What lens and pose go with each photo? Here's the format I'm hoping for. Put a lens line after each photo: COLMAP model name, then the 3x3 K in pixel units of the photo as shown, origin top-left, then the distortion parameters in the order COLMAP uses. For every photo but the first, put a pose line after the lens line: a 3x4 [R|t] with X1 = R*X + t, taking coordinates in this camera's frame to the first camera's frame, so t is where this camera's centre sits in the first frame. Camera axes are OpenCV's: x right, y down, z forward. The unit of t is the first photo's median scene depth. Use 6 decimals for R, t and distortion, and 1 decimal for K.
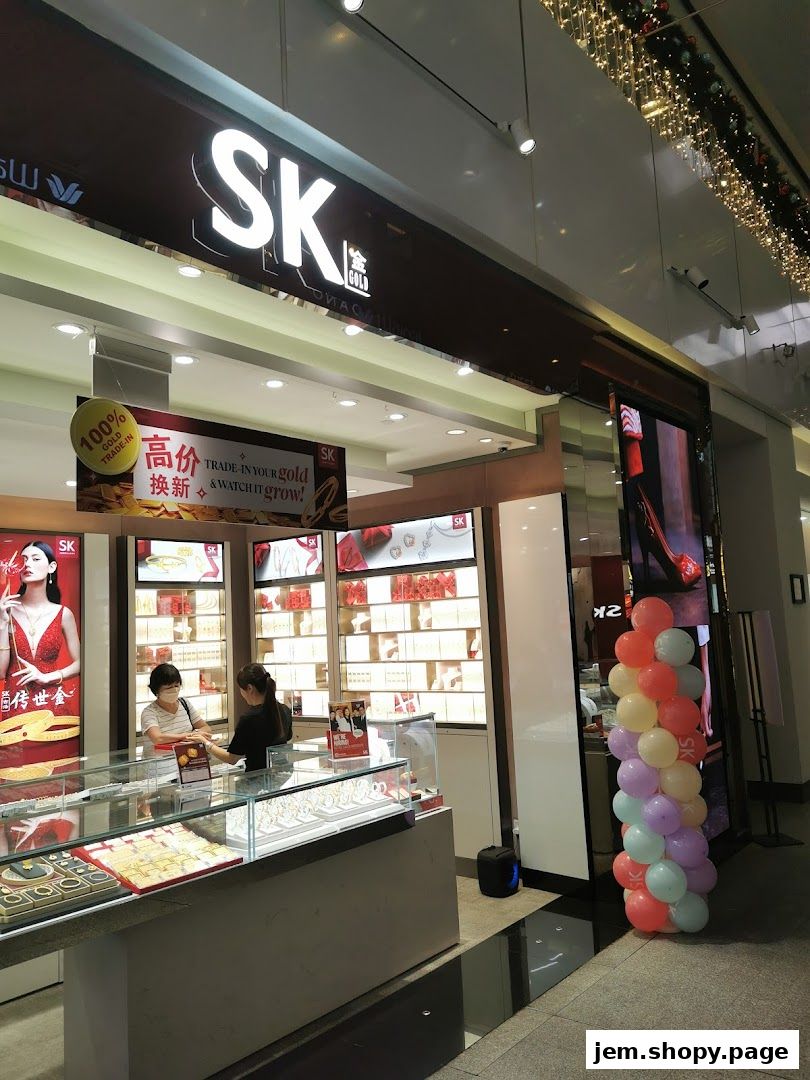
lens RADIAL K [[822.7, 0, 410.5], [0, 822.7, 536.9], [0, 0, 1]] dist [0.042549, -0.003290]
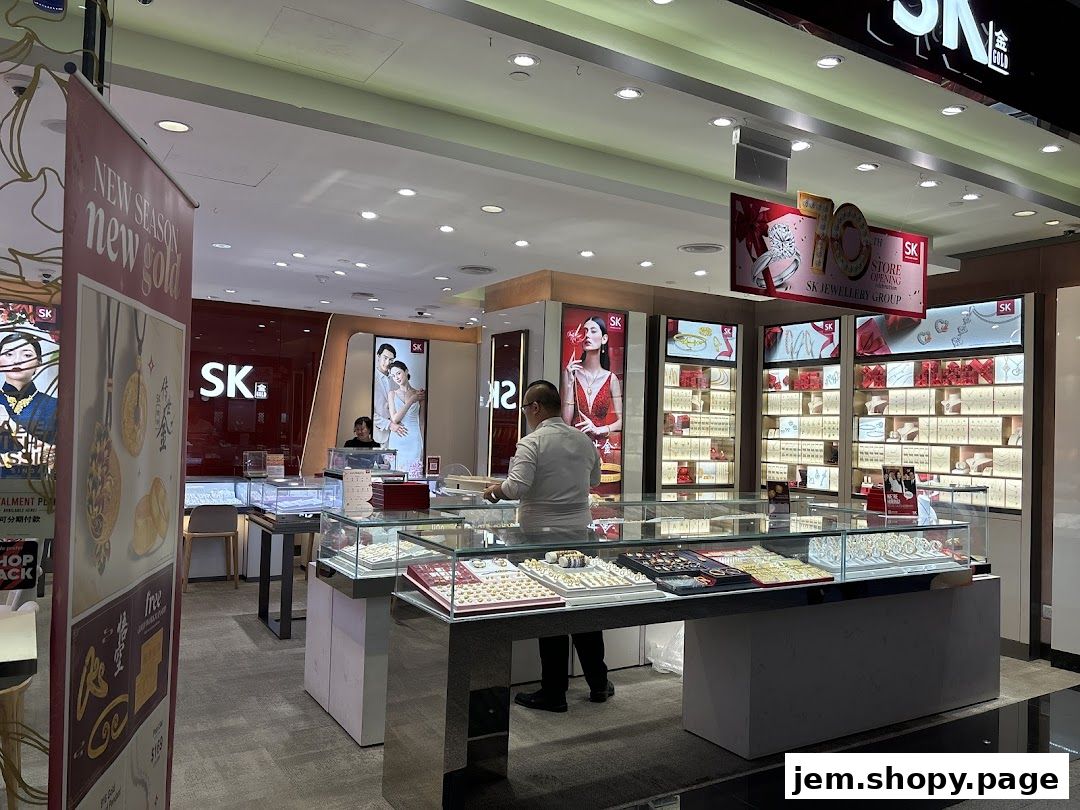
lens RADIAL K [[797.9, 0, 535.0], [0, 797.9, 410.3], [0, 0, 1]] dist [0.030861, -0.038430]
pose [[0.935813, 0.069289, -0.345620, -0.126465], [-0.037987, 0.994604, 0.096540, 0.032262], [0.350444, -0.077214, 0.933395, -0.108051]]
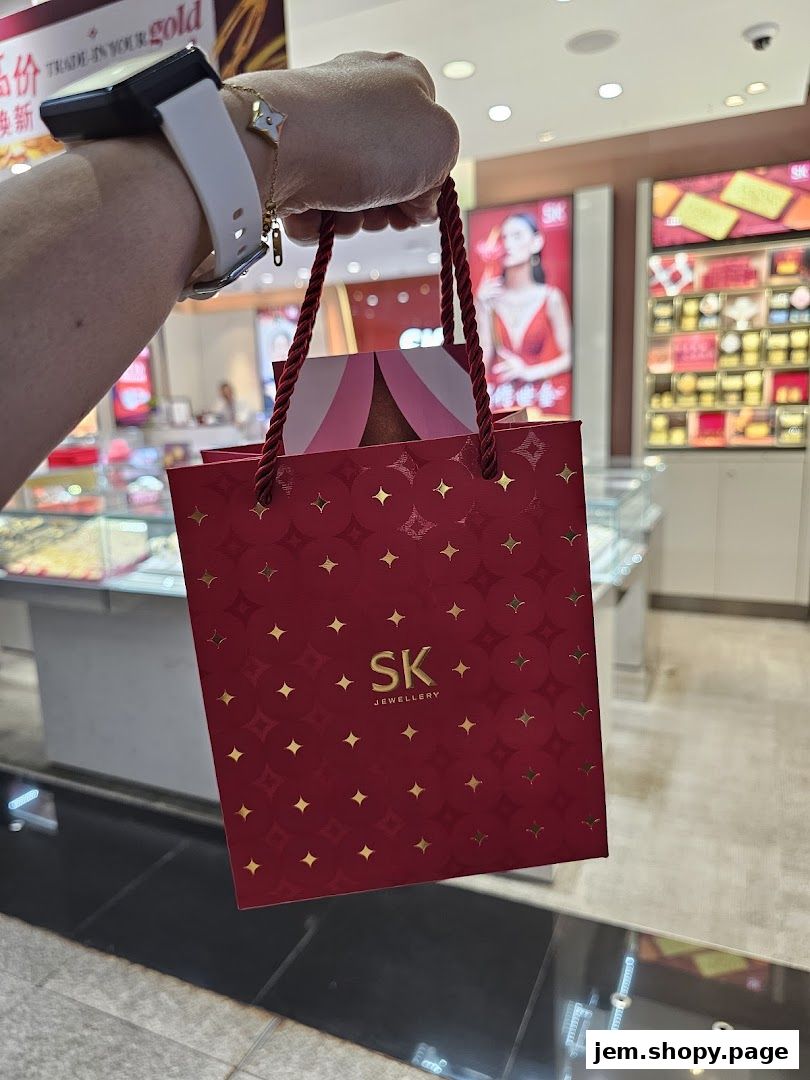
lens RADIAL K [[752.9, 0, 405.7], [0, 752.9, 541.0], [0, 0, 1]] dist [-0.034919, -0.004209]
pose [[0.260347, 0.221120, -0.939854, 0.328509], [0.135787, 0.955362, 0.262383, 0.111281], [0.955919, -0.195931, 0.218700, 0.654684]]
